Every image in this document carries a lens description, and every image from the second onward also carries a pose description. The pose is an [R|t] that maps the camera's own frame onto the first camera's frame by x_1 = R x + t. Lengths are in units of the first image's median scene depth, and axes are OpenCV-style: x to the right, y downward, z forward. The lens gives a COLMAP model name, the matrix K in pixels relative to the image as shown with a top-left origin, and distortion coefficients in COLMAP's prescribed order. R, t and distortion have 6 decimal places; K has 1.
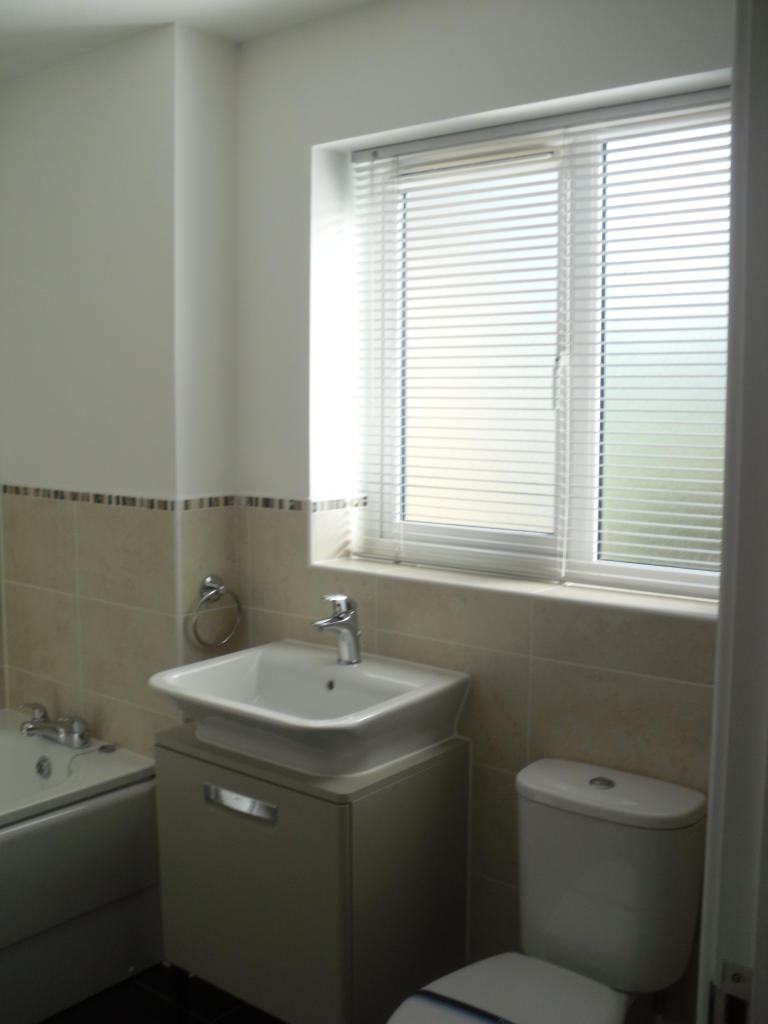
lens RADIAL K [[1078.8, 0, 379.0], [0, 1078.8, 506.3], [0, 0, 1]] dist [-0.214231, 0.292771]
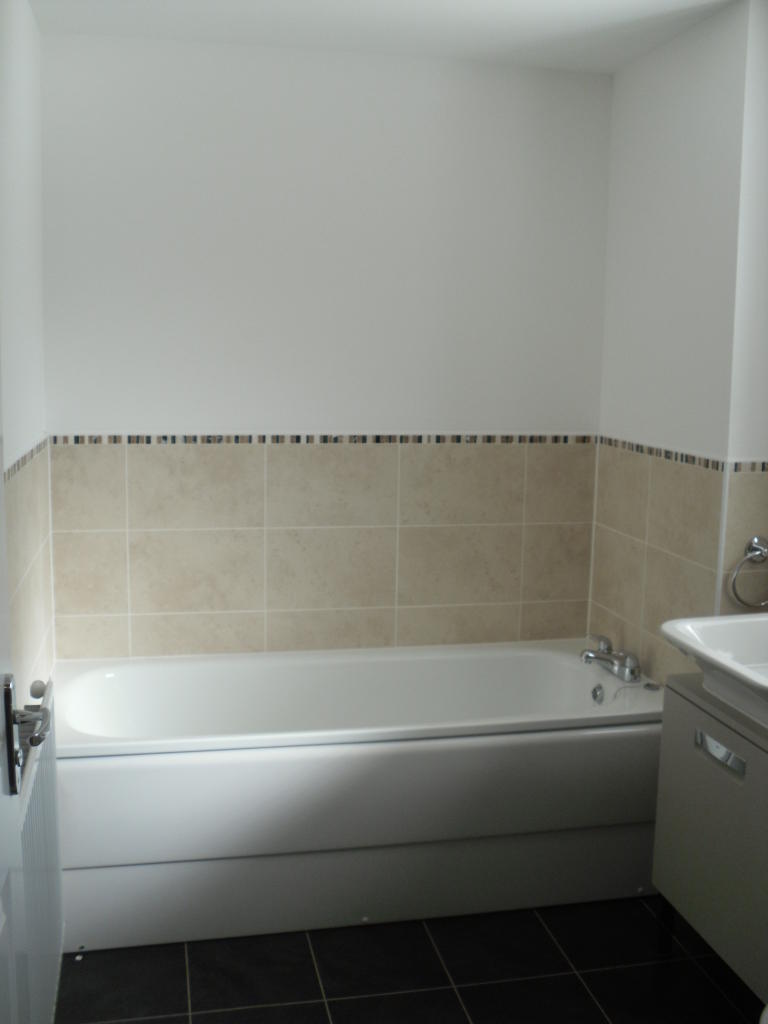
lens RADIAL K [[1078.8, 0, 379.0], [0, 1078.8, 506.3], [0, 0, 1]] dist [-0.214231, 0.292771]
pose [[0.783592, 0.100032, -0.613169, 0.169460], [-0.073416, 0.994947, 0.068494, -0.007548], [0.616922, -0.008655, 0.786977, -0.023485]]
